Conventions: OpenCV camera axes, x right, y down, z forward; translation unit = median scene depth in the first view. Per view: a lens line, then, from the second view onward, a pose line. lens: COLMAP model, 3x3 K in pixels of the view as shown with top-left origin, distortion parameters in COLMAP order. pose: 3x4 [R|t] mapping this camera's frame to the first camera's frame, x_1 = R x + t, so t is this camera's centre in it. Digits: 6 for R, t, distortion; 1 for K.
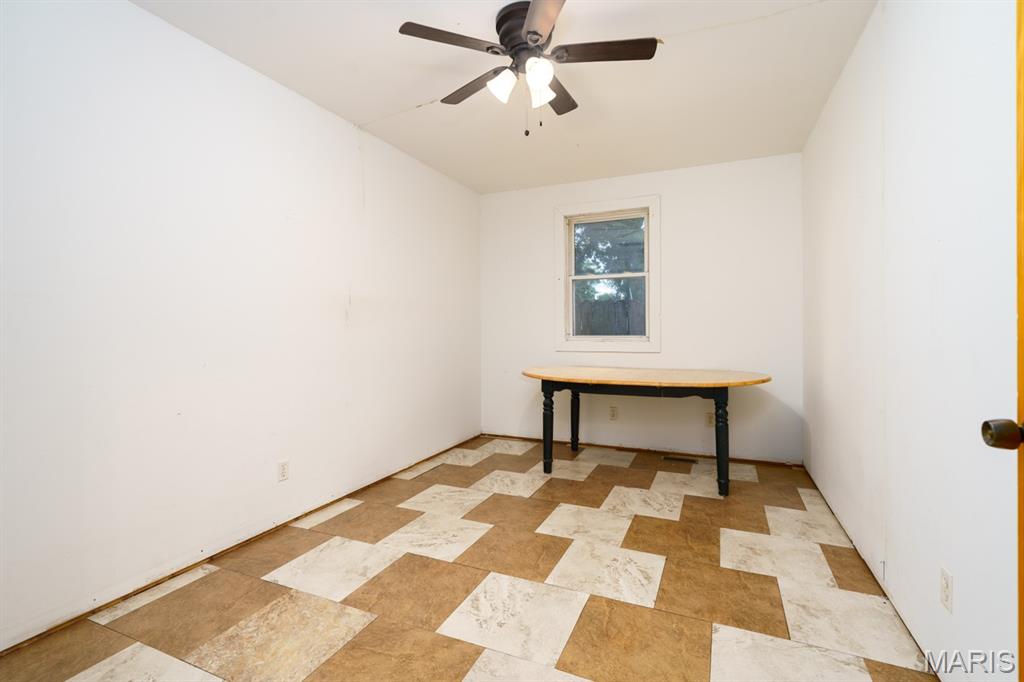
lens RADIAL K [[481.0, 0, 512.5], [0, 481.0, 336.0], [0, 0, 1]] dist [-0.008661, -0.001064]
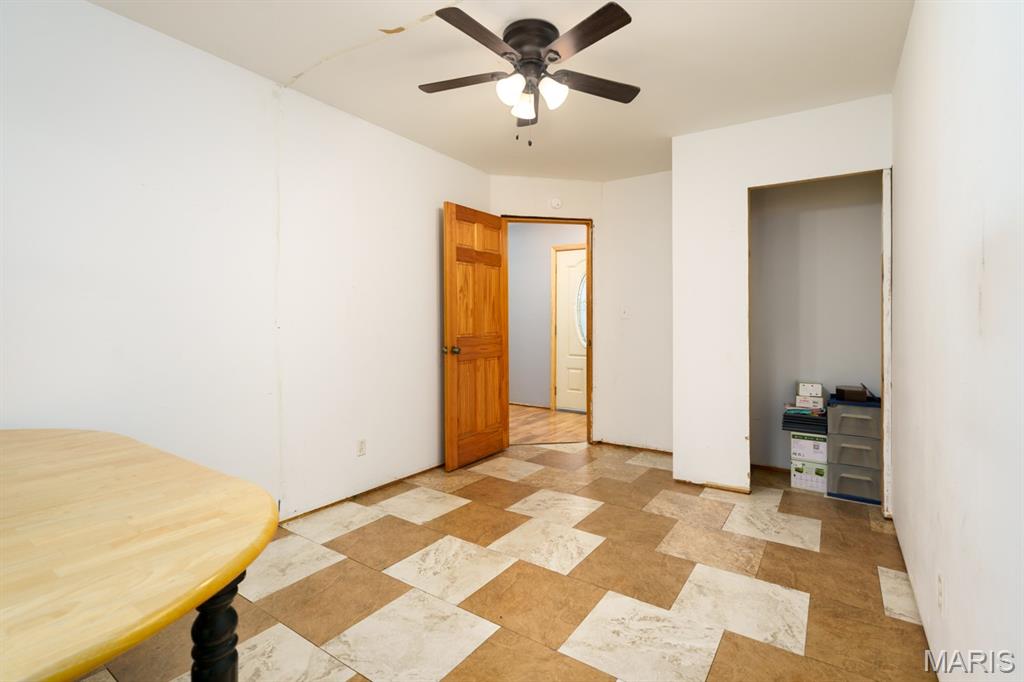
lens RADIAL K [[481.0, 0, 510.9], [0, 481.0, 332.8], [0, 0, 1]] dist [-0.008661, -0.001064]
pose [[-0.983462, -0.002003, 0.181105, -0.112088], [0.005088, 0.999238, 0.038685, -0.052911], [-0.181045, 0.038967, -0.982703, 1.996342]]
